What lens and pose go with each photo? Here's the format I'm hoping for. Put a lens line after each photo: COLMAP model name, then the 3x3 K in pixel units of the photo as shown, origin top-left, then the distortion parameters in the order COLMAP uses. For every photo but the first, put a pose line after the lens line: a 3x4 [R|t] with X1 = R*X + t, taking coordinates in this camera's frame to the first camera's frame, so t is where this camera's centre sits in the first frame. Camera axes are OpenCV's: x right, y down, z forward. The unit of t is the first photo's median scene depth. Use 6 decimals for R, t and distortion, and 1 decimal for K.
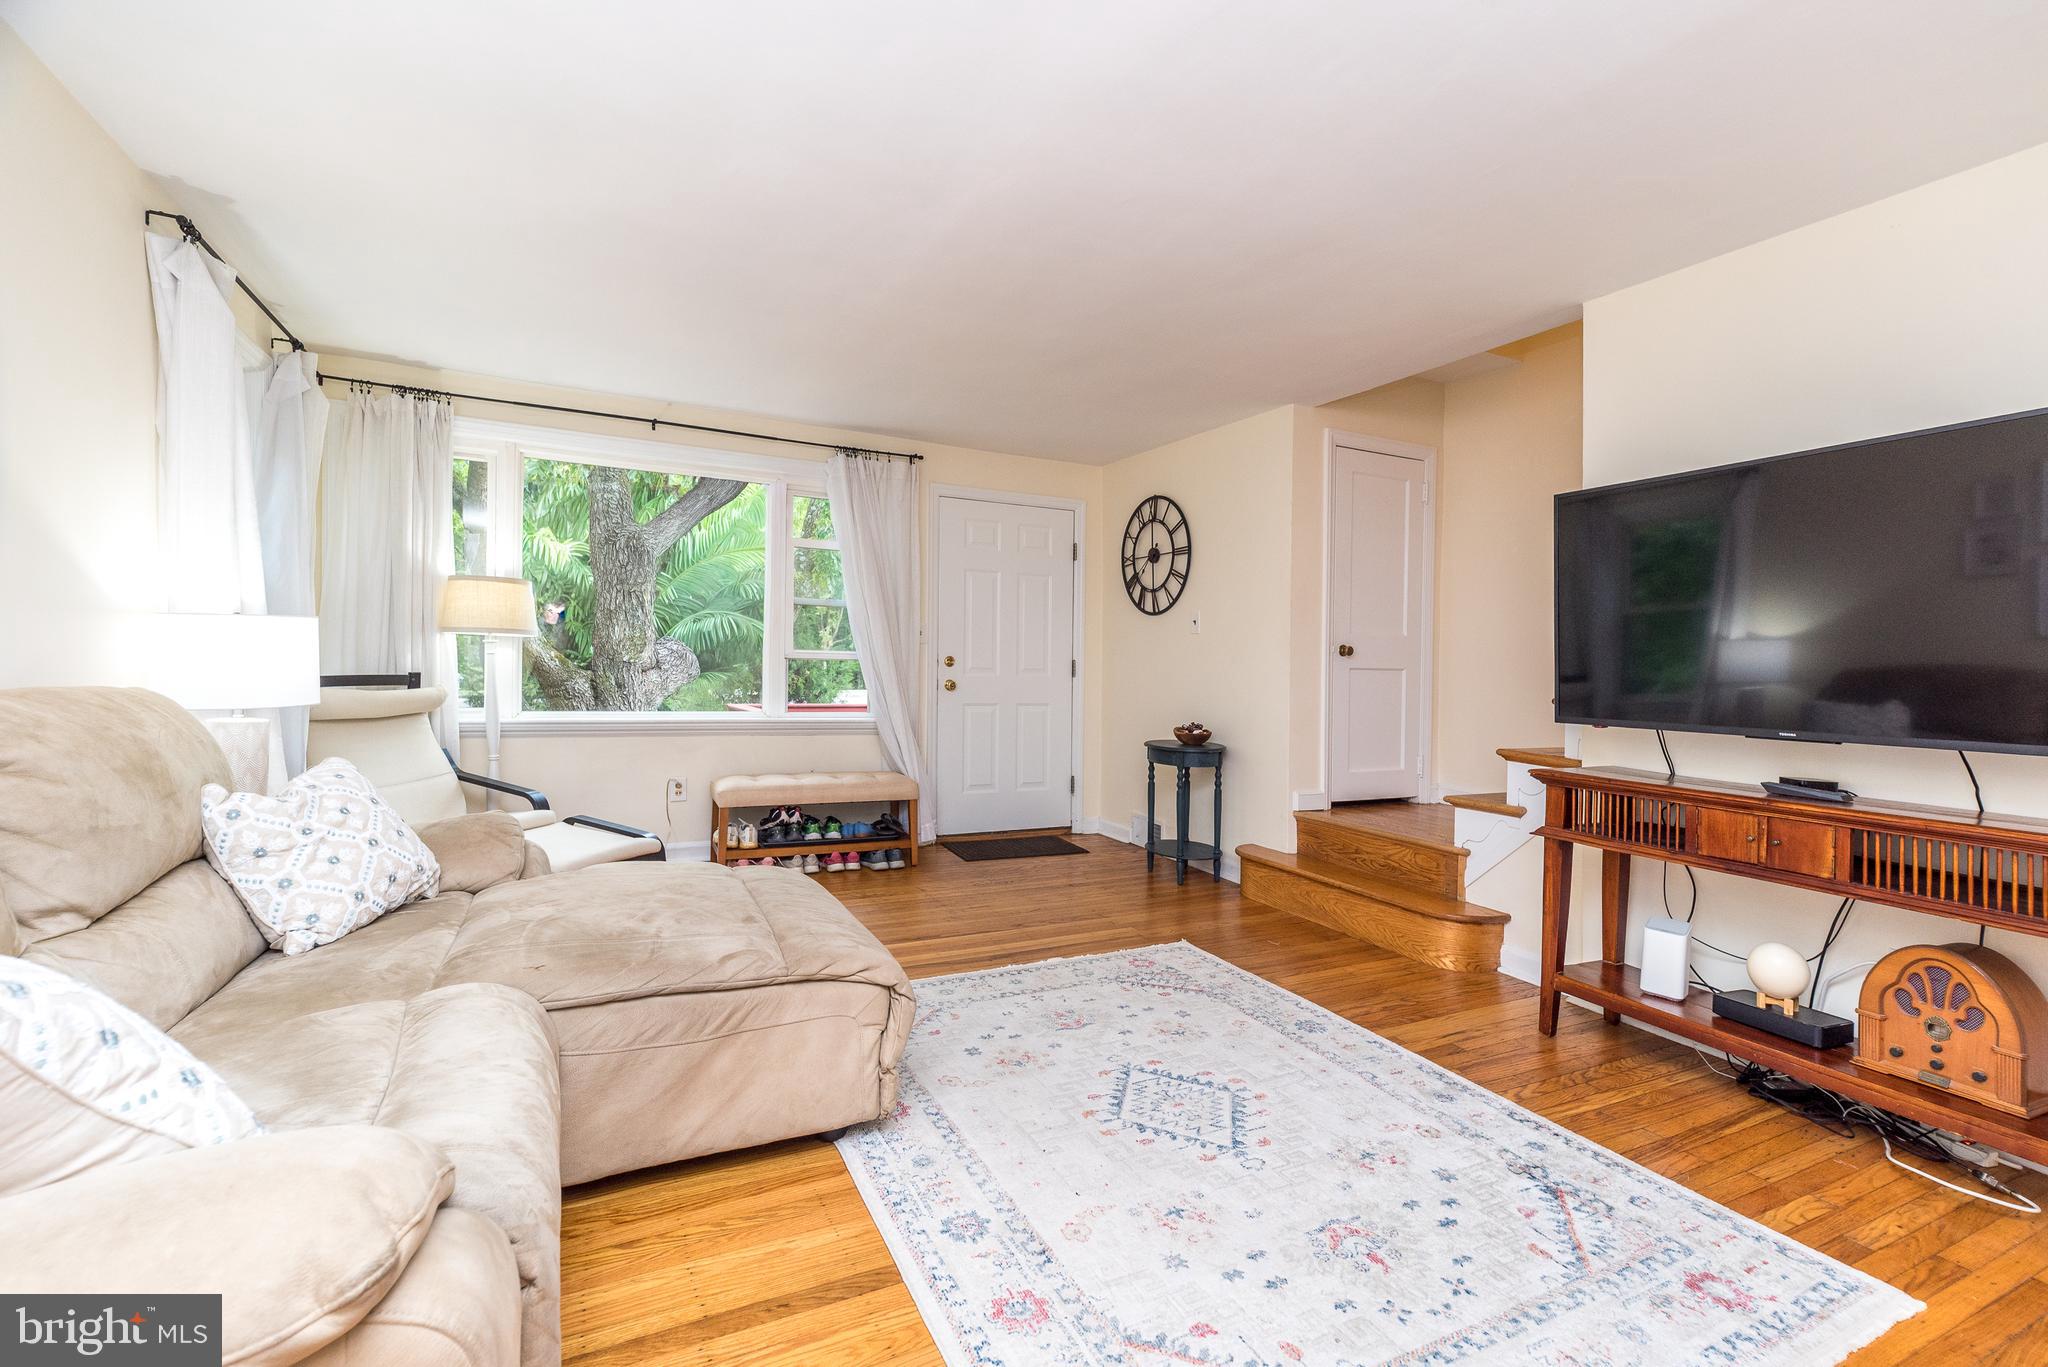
lens RADIAL K [[898.8, 0, 1039.8], [0, 898.8, 676.3], [0, 0, 1]] dist [0.006767, 0.000476]
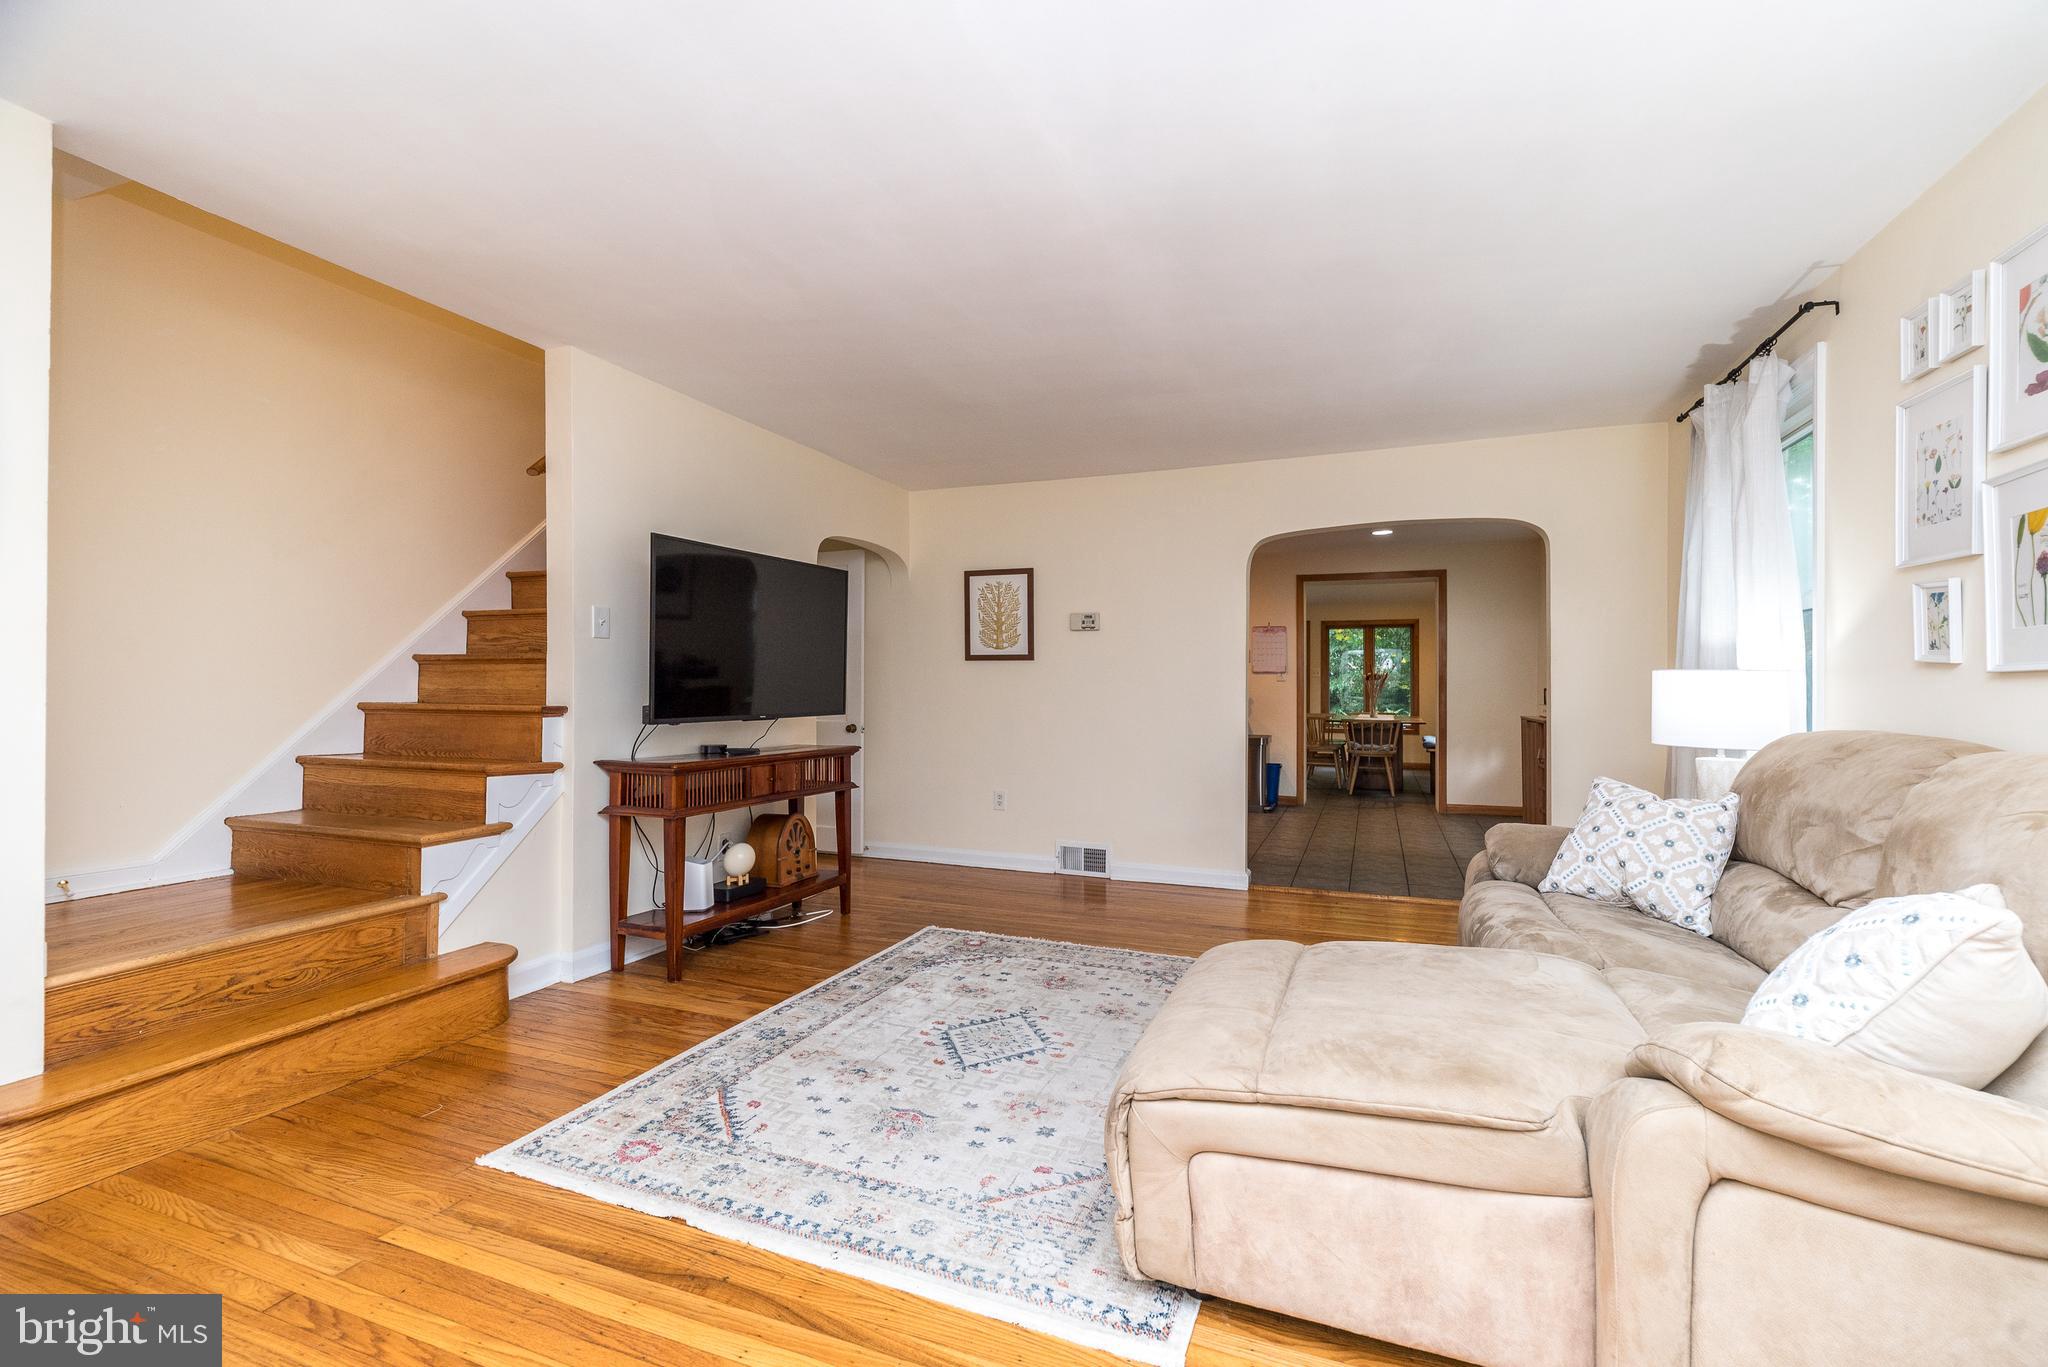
lens RADIAL K [[898.8, 0, 1013.4], [0, 898.8, 673.0], [0, 0, 1]] dist [0.006767, 0.000476]
pose [[-0.656120, -0.019222, 0.754412, -0.353042], [-0.014342, 0.999813, 0.013001, -0.022277], [-0.754520, -0.002290, -0.656273, 0.795839]]
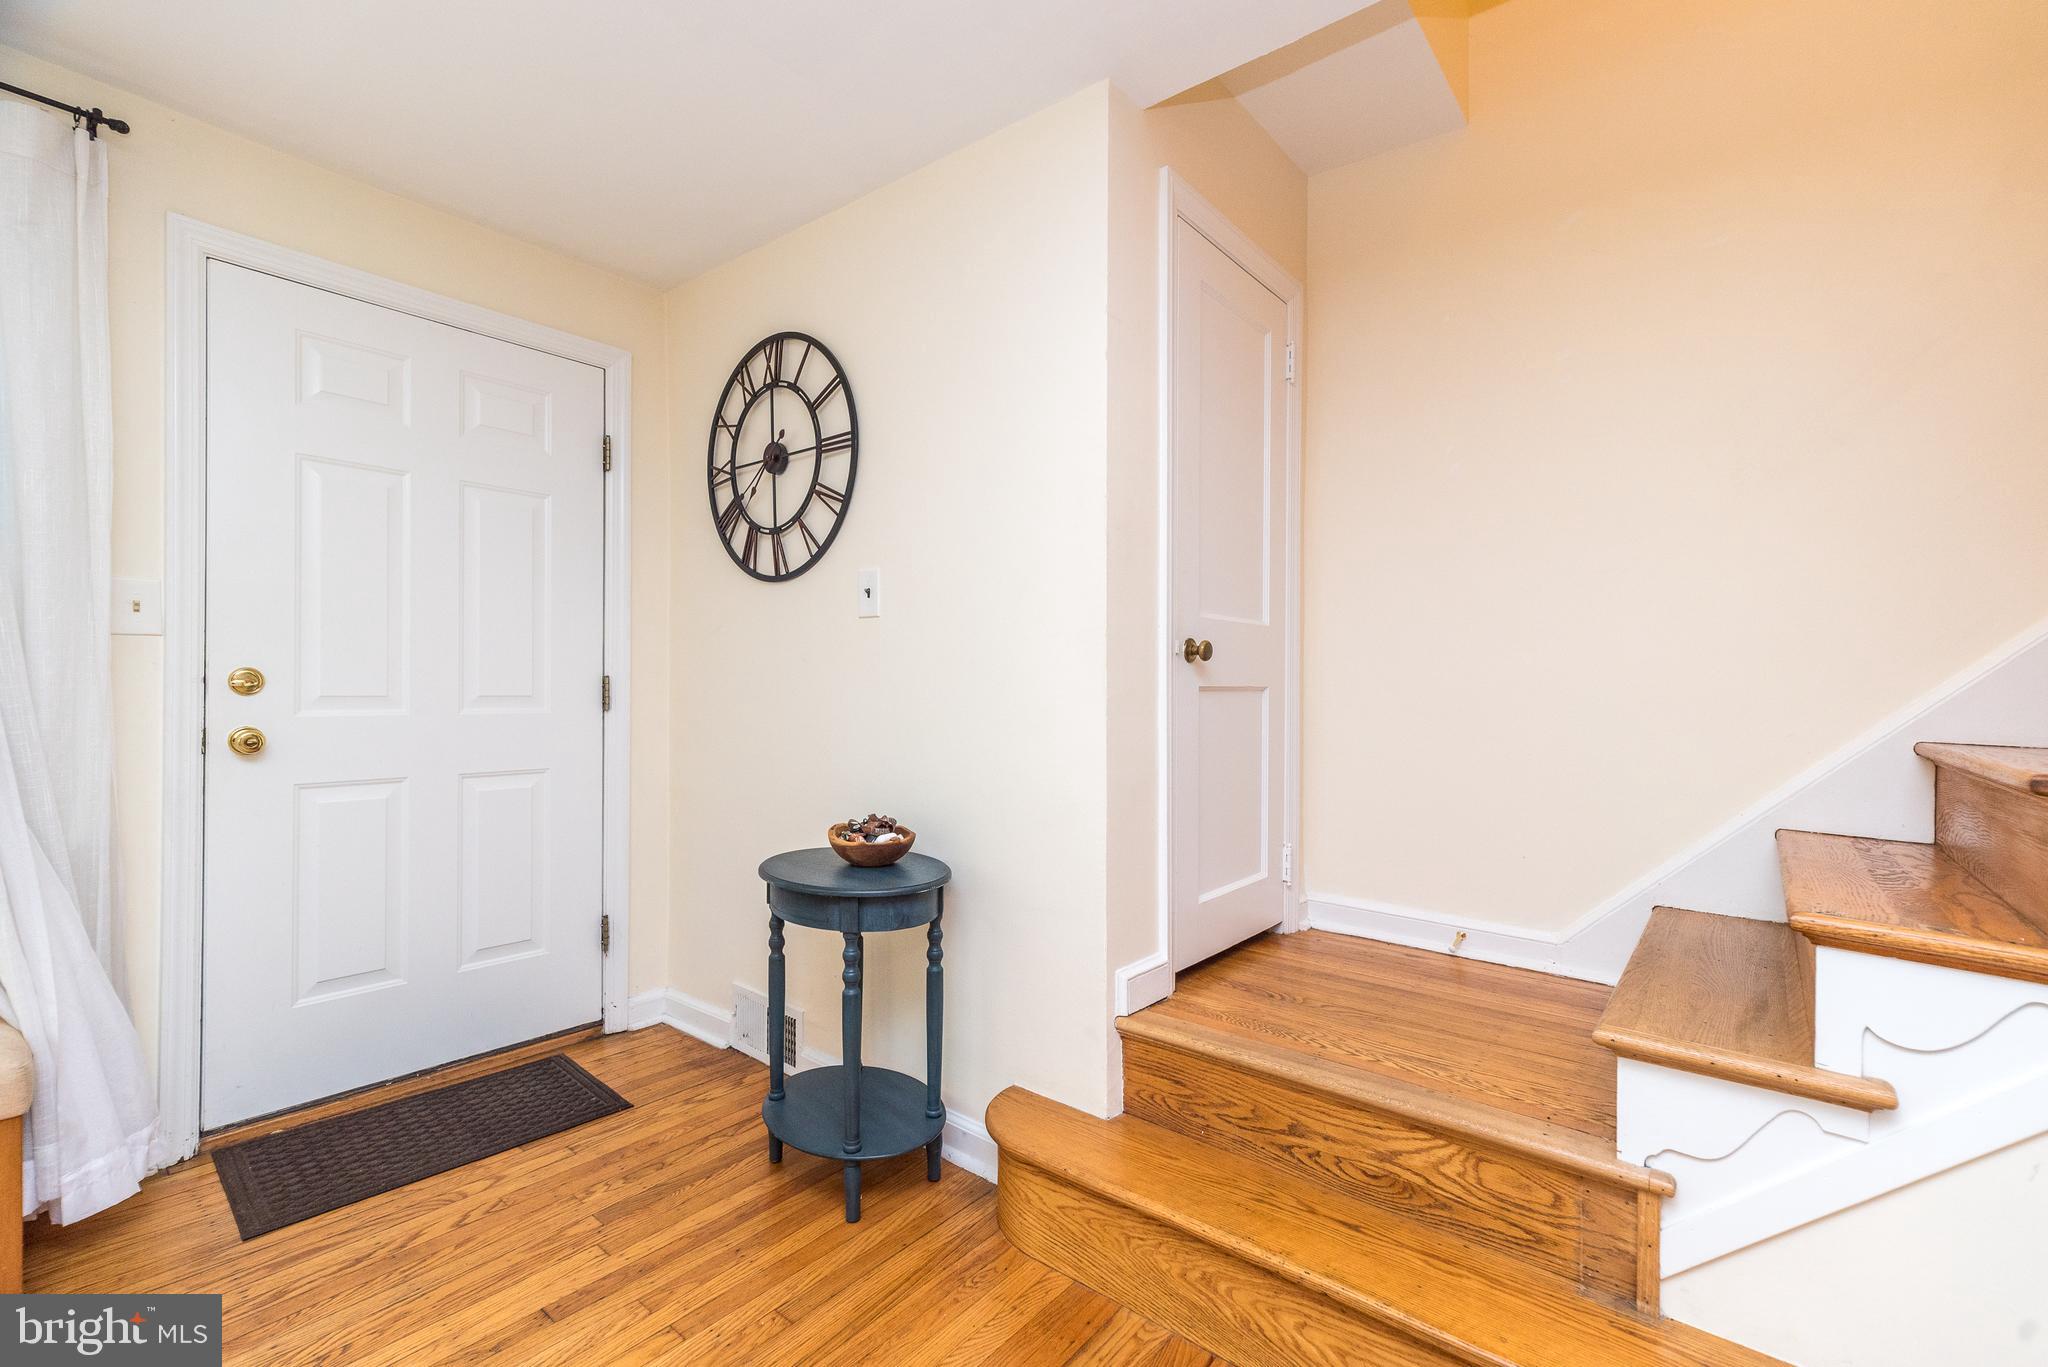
lens RADIAL K [[898.8, 0, 1048.9], [0, 898.8, 674.8], [0, 0, 1]] dist [0.006767, 0.000476]
pose [[0.909892, -0.008016, 0.414768, 0.061947], [0.014719, 0.999808, -0.012967, -0.009706], [-0.414584, 0.017904, 0.909835, 0.526994]]
